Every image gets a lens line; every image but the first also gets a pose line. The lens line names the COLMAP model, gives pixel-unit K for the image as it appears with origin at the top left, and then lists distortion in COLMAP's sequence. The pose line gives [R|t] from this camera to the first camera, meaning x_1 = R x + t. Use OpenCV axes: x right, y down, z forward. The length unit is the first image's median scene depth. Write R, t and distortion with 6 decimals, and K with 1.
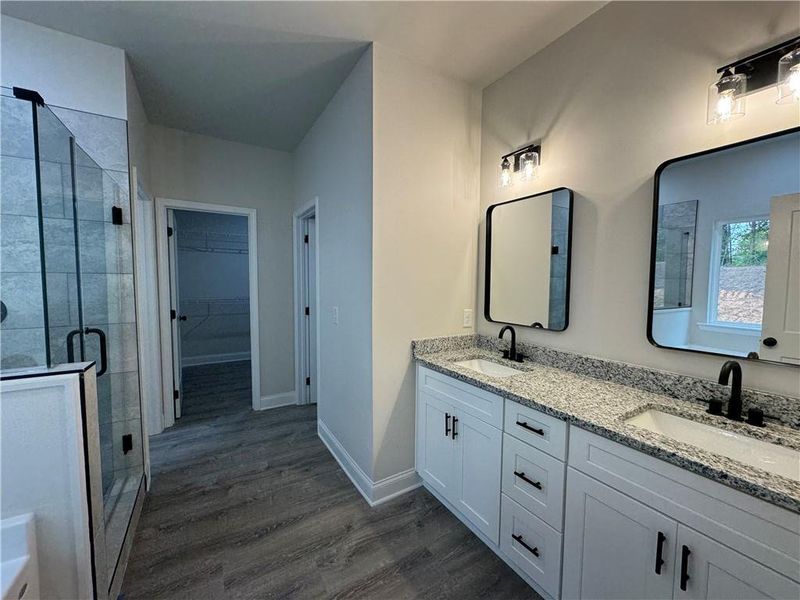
lens RADIAL K [[321.0, 0, 401.0], [0, 321.0, 299.2], [0, 0, 1]] dist [0.000132, 0.000149]
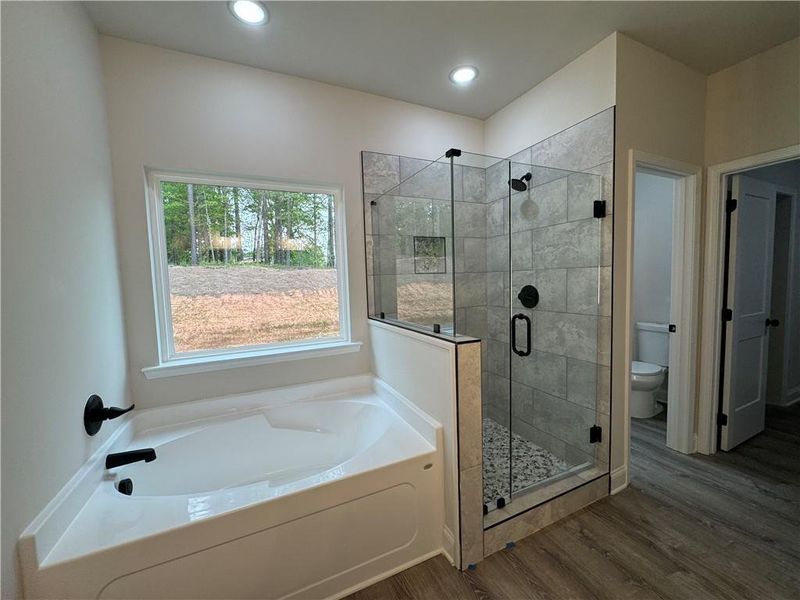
lens RADIAL K [[321.0, 0, 401.3], [0, 321.0, 300.5], [0, 0, 1]] dist [0.000132, 0.000149]
pose [[-0.090800, 0.072606, -0.993219, 0.182387], [-0.041891, 0.996177, 0.076652, -0.024023], [0.994988, 0.048567, -0.087412, 0.453495]]
